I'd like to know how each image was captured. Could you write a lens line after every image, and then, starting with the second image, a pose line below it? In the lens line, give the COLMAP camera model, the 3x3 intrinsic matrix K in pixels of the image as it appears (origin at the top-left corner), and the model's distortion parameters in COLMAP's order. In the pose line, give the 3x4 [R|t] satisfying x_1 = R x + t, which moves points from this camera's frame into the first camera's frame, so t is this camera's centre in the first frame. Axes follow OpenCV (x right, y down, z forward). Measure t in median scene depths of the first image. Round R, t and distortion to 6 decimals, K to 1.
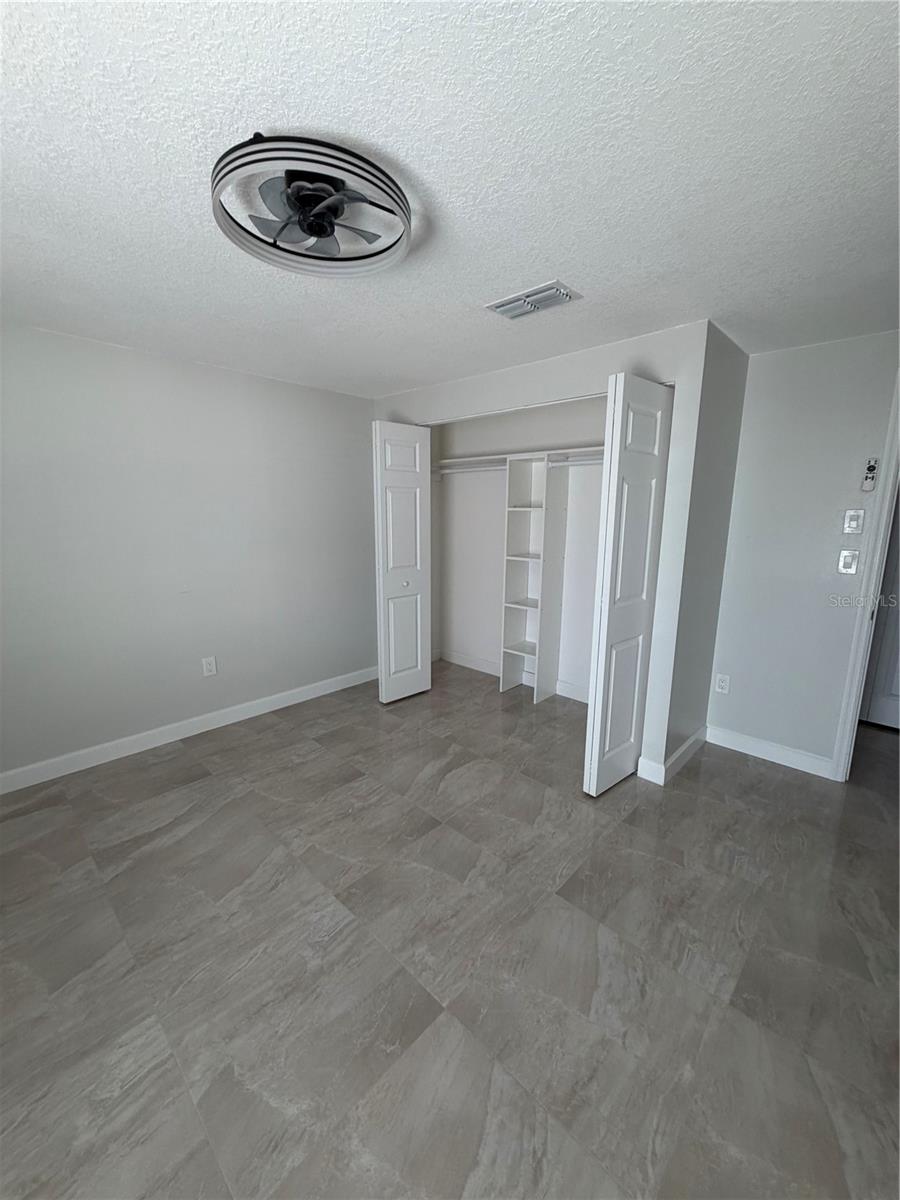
lens RADIAL K [[476.6, 0, 447.6], [0, 476.6, 597.2], [0, 0, 1]] dist [0.000022, -0.000169]
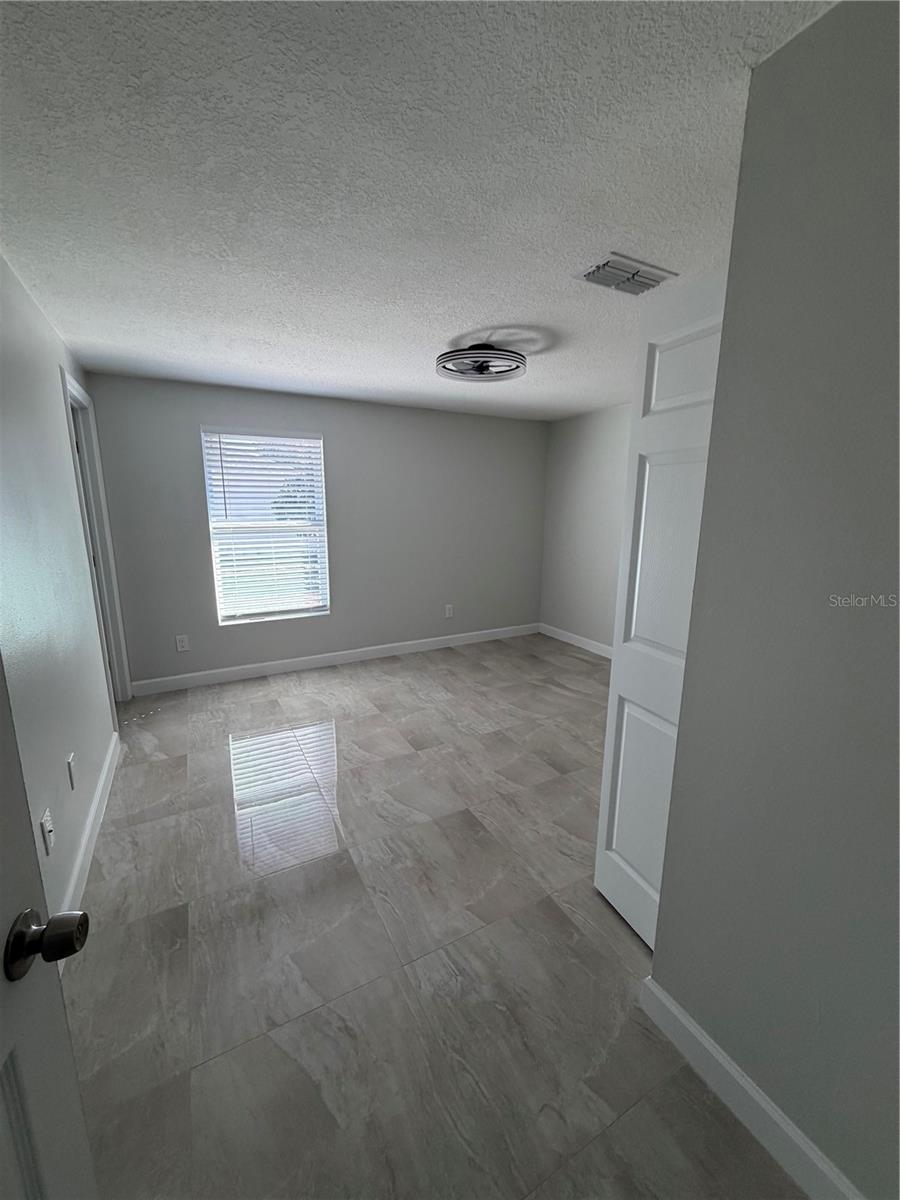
lens RADIAL K [[476.9, 0, 450.5], [0, 476.9, 597.2], [0, 0, 1]] dist [0.000030, 0.000133]
pose [[-0.299300, 0.178429, -0.937327, 1.362928], [-0.182192, 0.953598, 0.239703, -0.213572], [0.936603, 0.242516, -0.252903, 1.172959]]
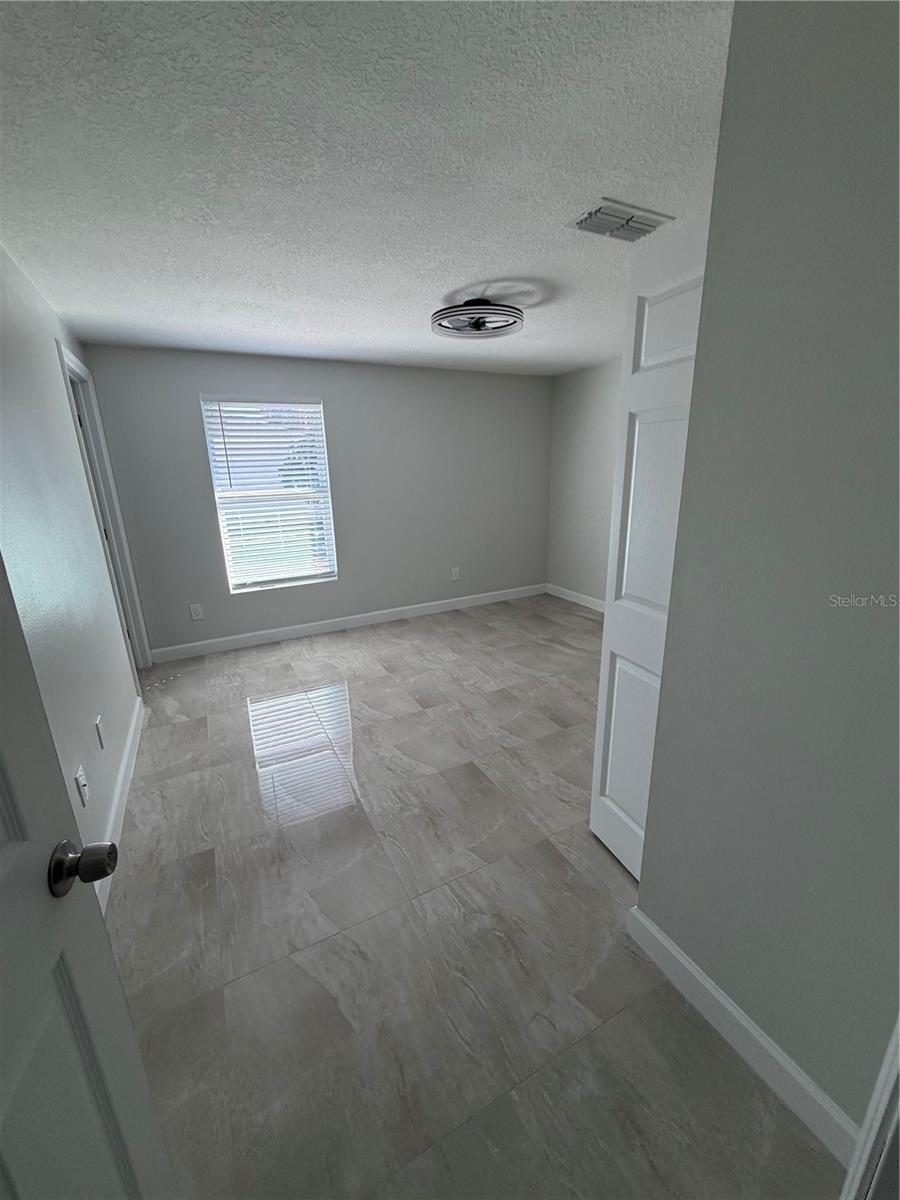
lens RADIAL K [[476.9, 0, 450.5], [0, 476.9, 597.2], [0, 0, 1]] dist [0.000030, 0.000133]
pose [[-0.316965, 0.258431, -0.912549, 1.380599], [-0.151466, 0.936020, 0.317687, -0.227354], [0.936264, 0.238916, -0.257543, 1.209620]]
